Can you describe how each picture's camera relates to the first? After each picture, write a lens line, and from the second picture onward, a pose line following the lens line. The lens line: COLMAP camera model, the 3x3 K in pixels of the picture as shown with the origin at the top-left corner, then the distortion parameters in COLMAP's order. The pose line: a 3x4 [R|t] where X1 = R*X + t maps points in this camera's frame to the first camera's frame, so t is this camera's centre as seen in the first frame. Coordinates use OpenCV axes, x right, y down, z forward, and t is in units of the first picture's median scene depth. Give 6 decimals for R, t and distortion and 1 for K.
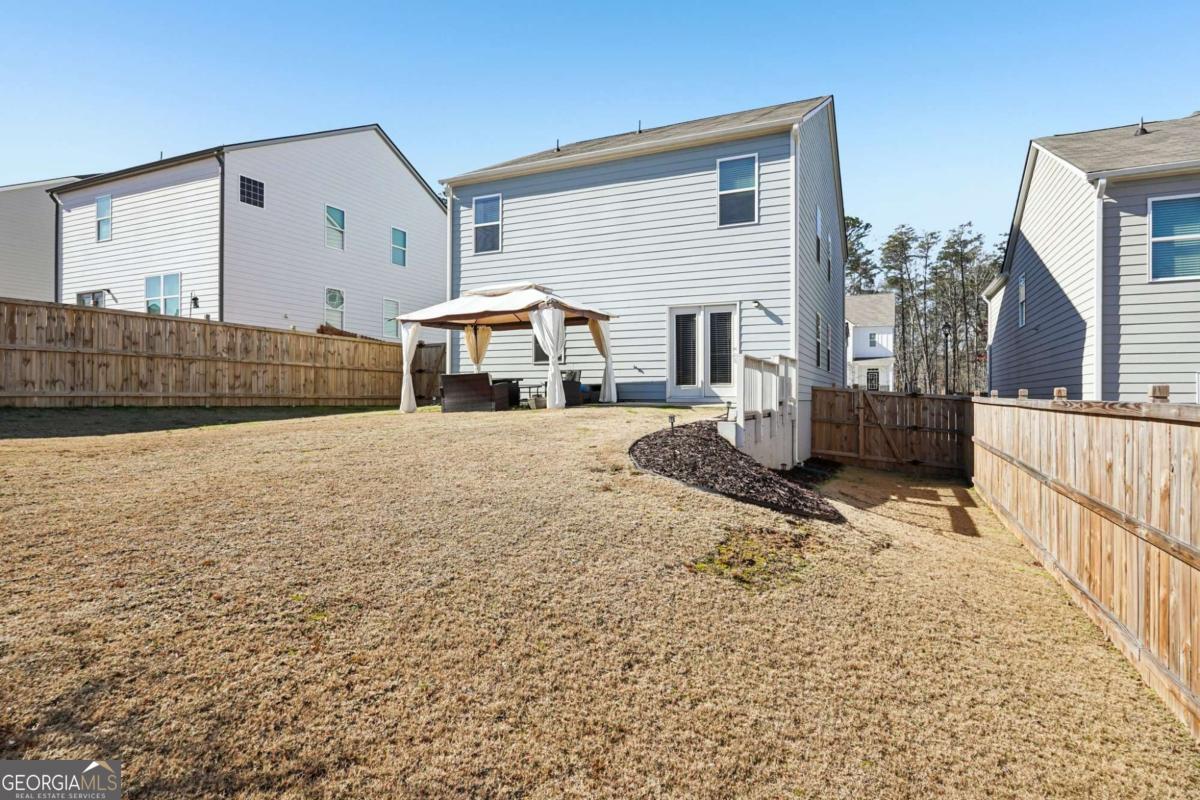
lens RADIAL K [[638.3, 0, 599.0], [0, 638.3, 388.9], [0, 0, 1]] dist [-0.004691, 0.003258]
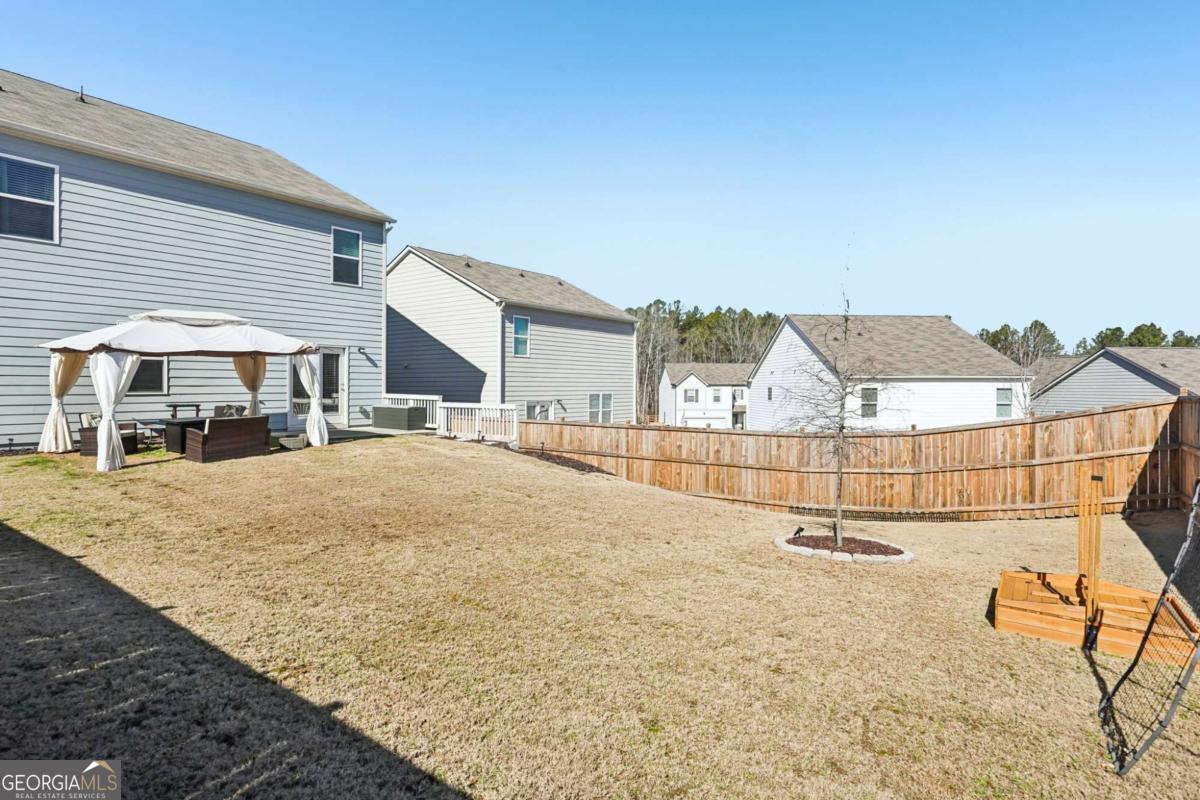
lens RADIAL K [[638.3, 0, 600.0], [0, 638.3, 381.1], [0, 0, 1]] dist [-0.004691, 0.003258]
pose [[0.193204, 0.004343, 0.981149, -0.917919], [-0.012287, 0.999922, -0.002006, -0.072976], [-0.981082, -0.011668, 0.193242, 0.275647]]
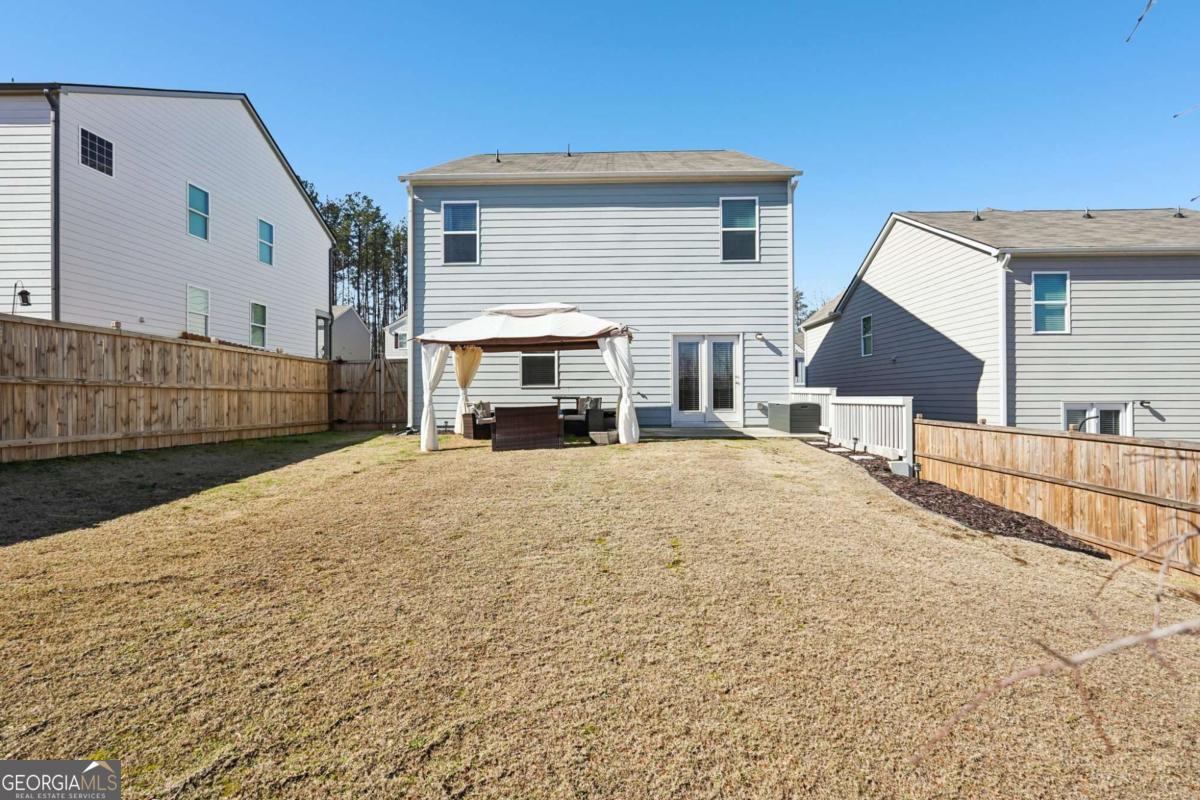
lens RADIAL K [[571.3, 0, 597.2], [0, 571.3, 392.2], [0, 0, 1]] dist [-0.006162, 0.002810]
pose [[0.917270, -0.003233, 0.398254, -0.390123], [0.002005, 0.999992, 0.003502, -0.041026], [-0.398262, -0.002414, 0.917269, 0.216914]]
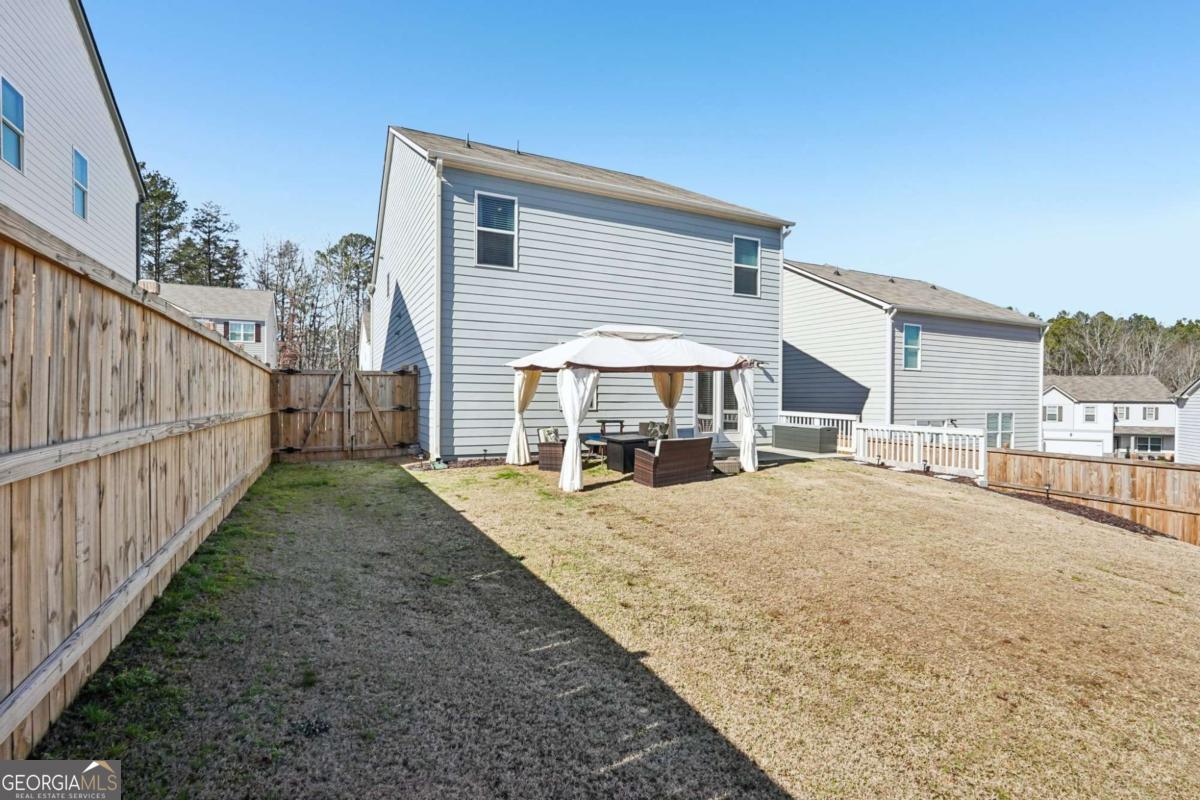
lens RADIAL K [[571.3, 0, 599.5], [0, 571.3, 398.8], [0, 0, 1]] dist [-0.006162, 0.002810]
pose [[0.622102, 0.000614, 0.782936, -0.786478], [-0.016486, 0.999788, 0.012316, -0.075549], [-0.782762, -0.020570, 0.621981, 0.558626]]
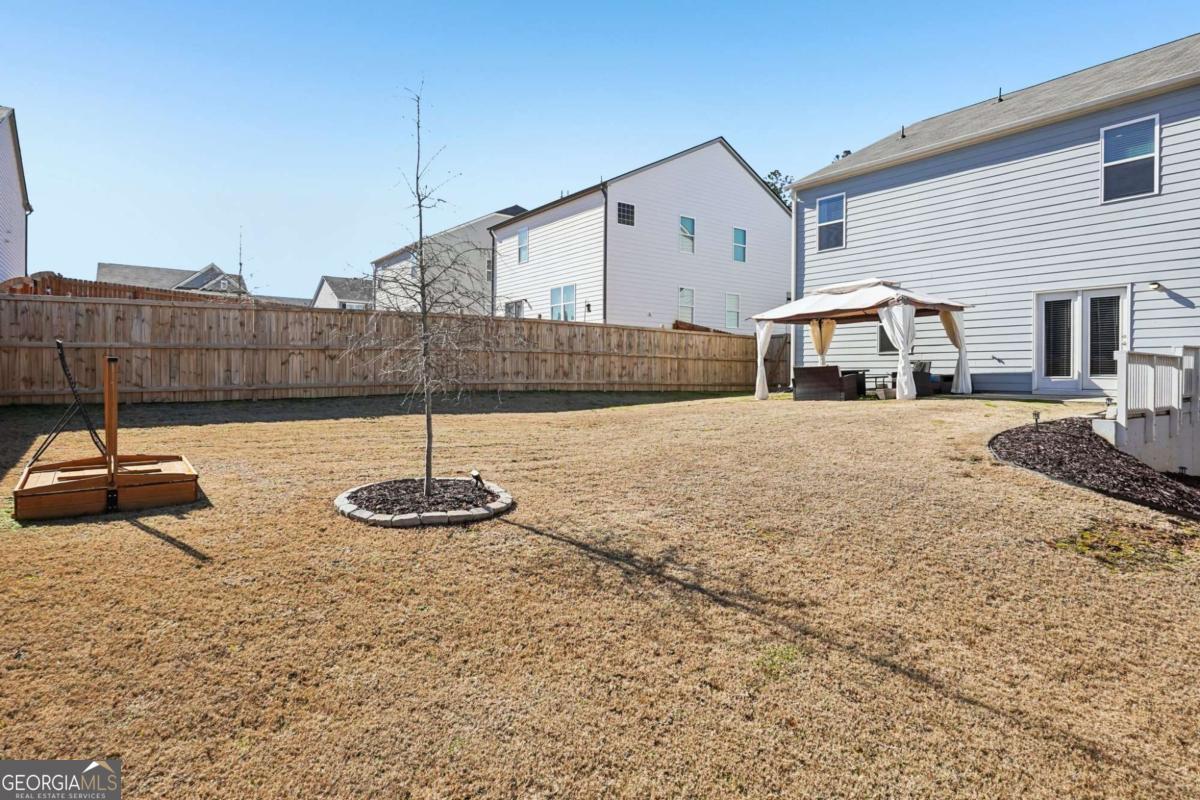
lens RADIAL K [[638.3, 0, 596.4], [0, 638.3, 376.1], [0, 0, 1]] dist [-0.004691, 0.003258]
pose [[0.878546, 0.005513, -0.477625, -0.011830], [-0.001105, 0.999954, 0.009509, -0.015002], [0.477656, -0.007827, 0.878512, -0.148329]]
